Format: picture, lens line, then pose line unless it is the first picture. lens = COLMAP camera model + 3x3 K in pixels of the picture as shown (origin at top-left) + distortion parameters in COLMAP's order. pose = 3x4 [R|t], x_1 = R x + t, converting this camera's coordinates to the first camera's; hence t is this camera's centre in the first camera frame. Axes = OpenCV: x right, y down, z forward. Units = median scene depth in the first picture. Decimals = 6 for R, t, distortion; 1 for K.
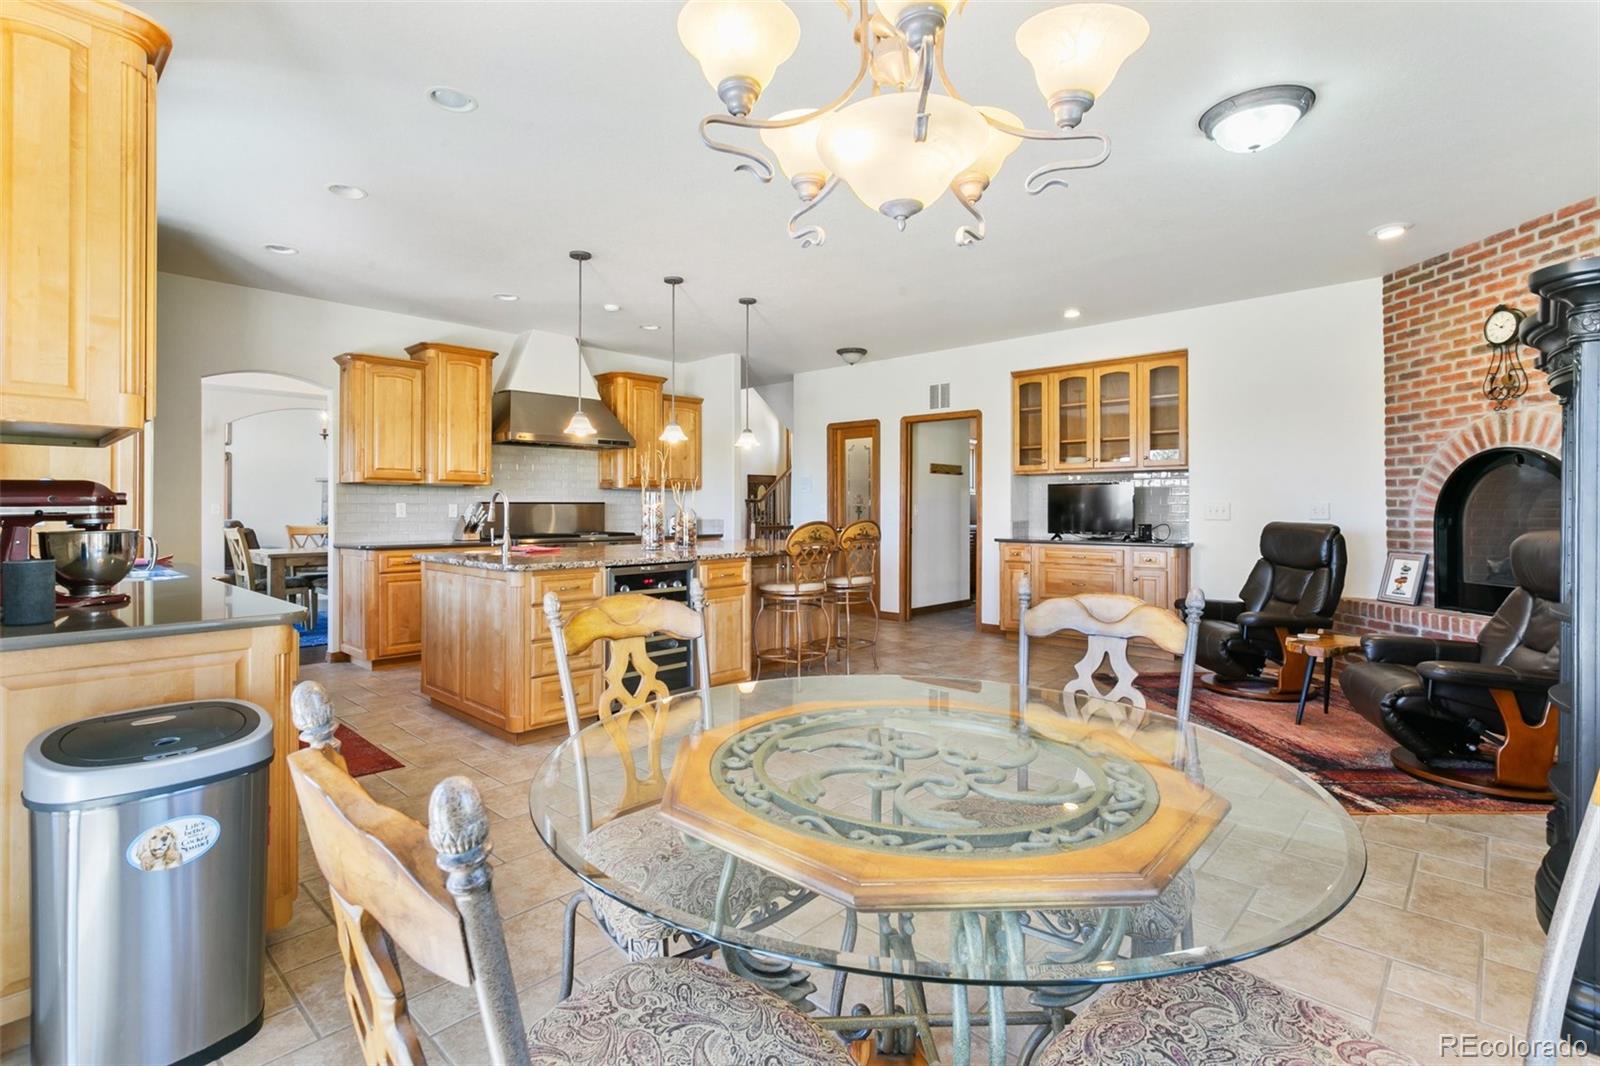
lens RADIAL K [[760.7, 0, 794.6], [0, 760.7, 515.0], [0, 0, 1]] dist [0.003152, -0.000088]
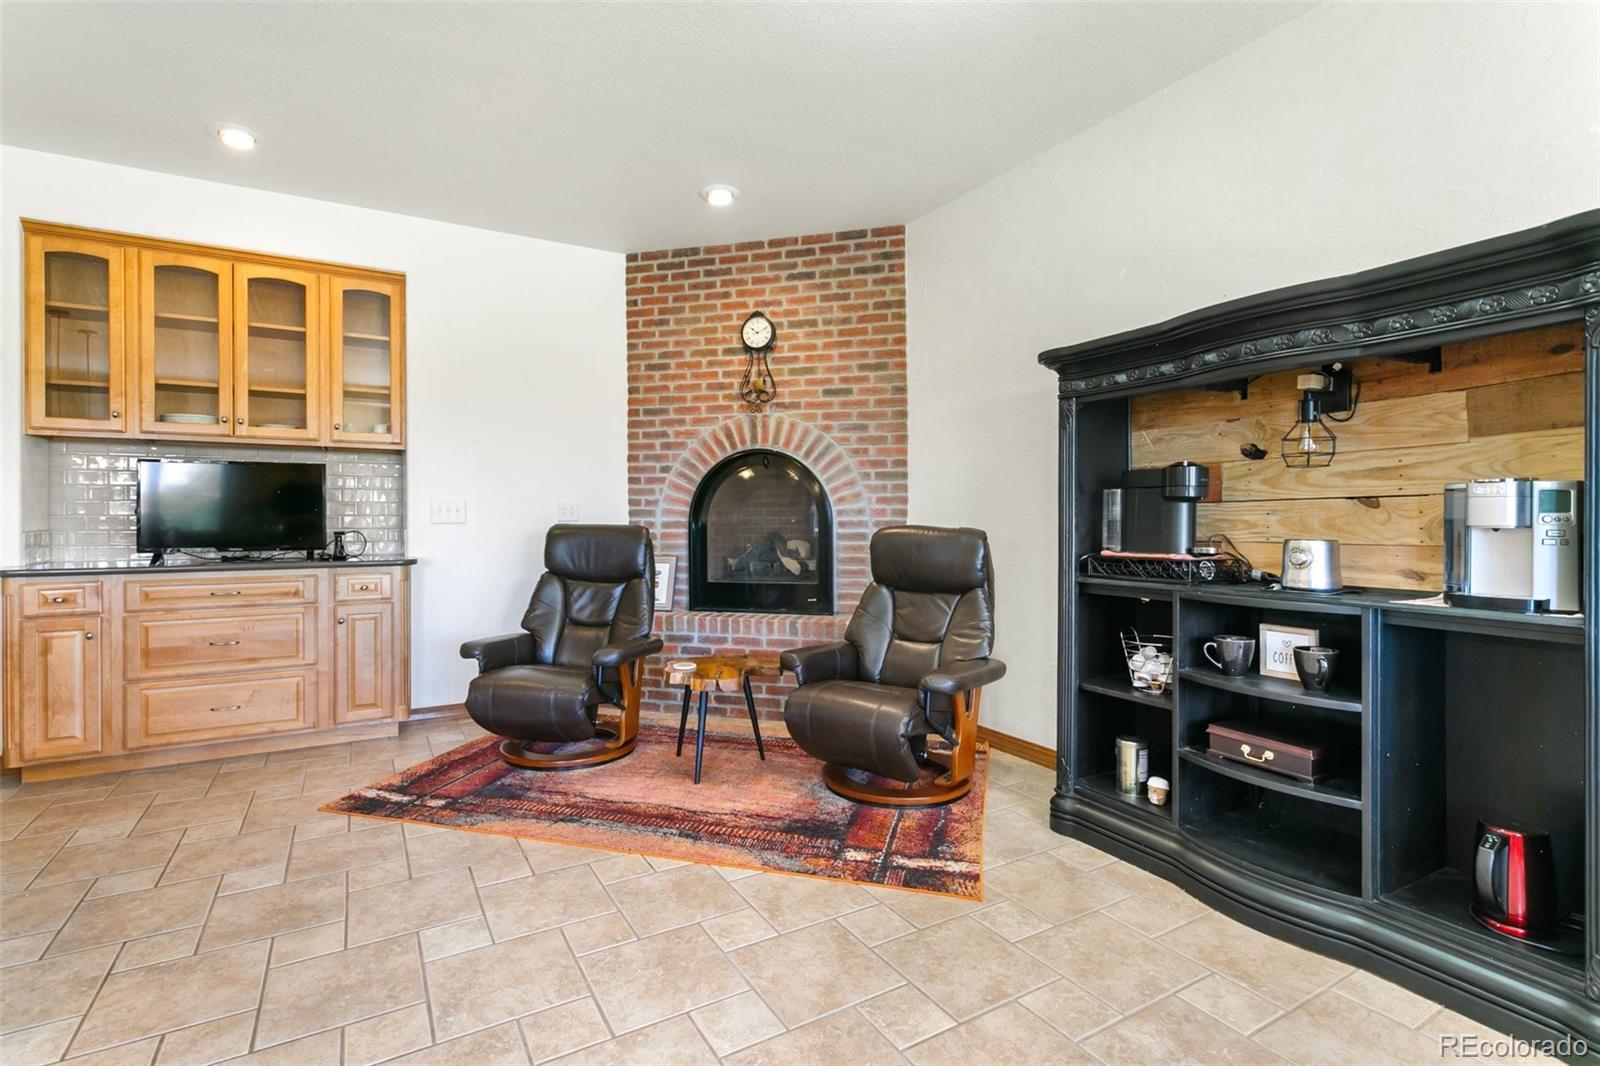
lens RADIAL K [[760.7, 0, 794.6], [0, 760.7, 515.0], [0, 0, 1]] dist [0.003152, -0.000088]
pose [[0.296513, 0.004160, 0.955020, -0.039020], [0.009930, 0.999923, -0.007439, 0.008475], [-0.954977, 0.011689, 0.296448, 0.567567]]
